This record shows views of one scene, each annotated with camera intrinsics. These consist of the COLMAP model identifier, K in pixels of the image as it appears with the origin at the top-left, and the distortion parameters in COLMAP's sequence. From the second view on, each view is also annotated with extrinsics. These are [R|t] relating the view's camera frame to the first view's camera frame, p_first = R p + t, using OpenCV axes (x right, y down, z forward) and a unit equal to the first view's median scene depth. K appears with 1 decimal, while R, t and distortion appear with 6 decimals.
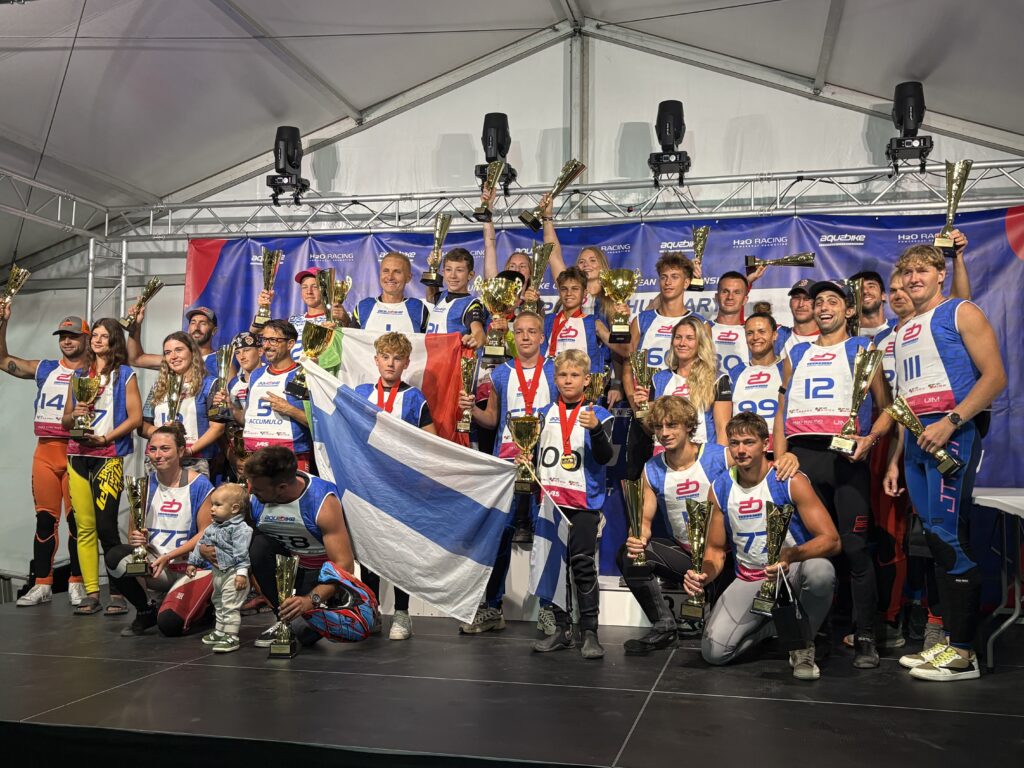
lens RADIAL K [[1038.0, 0, 512.0], [0, 1038.0, 384.0], [0, 0, 1]] dist [0.069647, -0.005364]
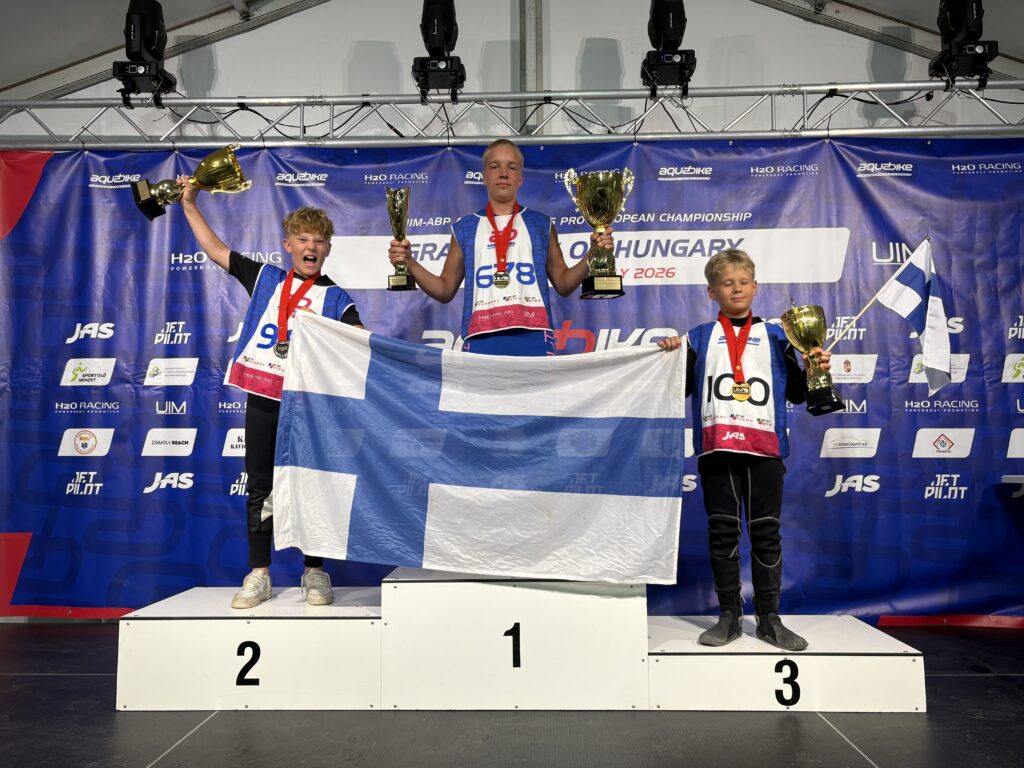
lens RADIAL K [[802.2, 0, 512.3], [0, 802.2, 402.1], [0, 0, 1]] dist [0.004675, 0.007668]
pose [[0.977559, -0.001620, 0.210654, -0.086380], [0.001883, 0.999998, -0.001049, 0.037484], [-0.210652, 0.001422, 0.977560, 0.416876]]
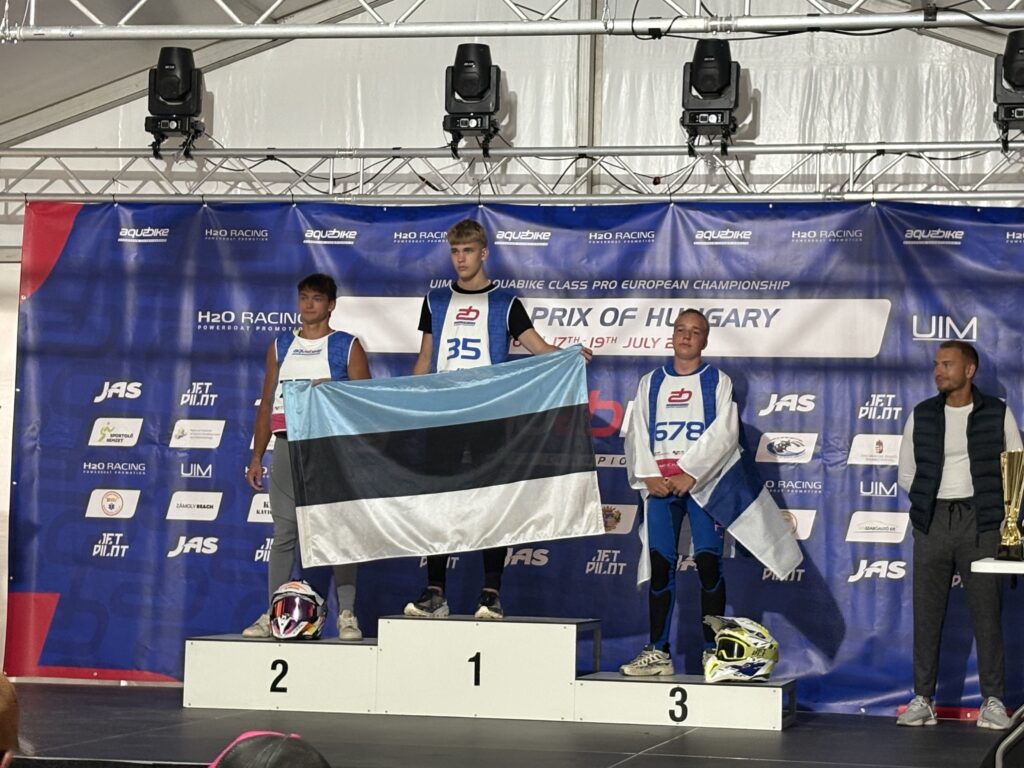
lens RADIAL K [[2395.0, 0, 511.7], [0, 2395.0, 410.9], [0, 0, 1]] dist [-0.054780, 4.167666]
pose [[0.999511, 0.019195, 0.024693, -0.025333], [-0.019274, 0.999810, 0.002975, -0.010831], [-0.024631, -0.003449, 0.999691, -0.655983]]
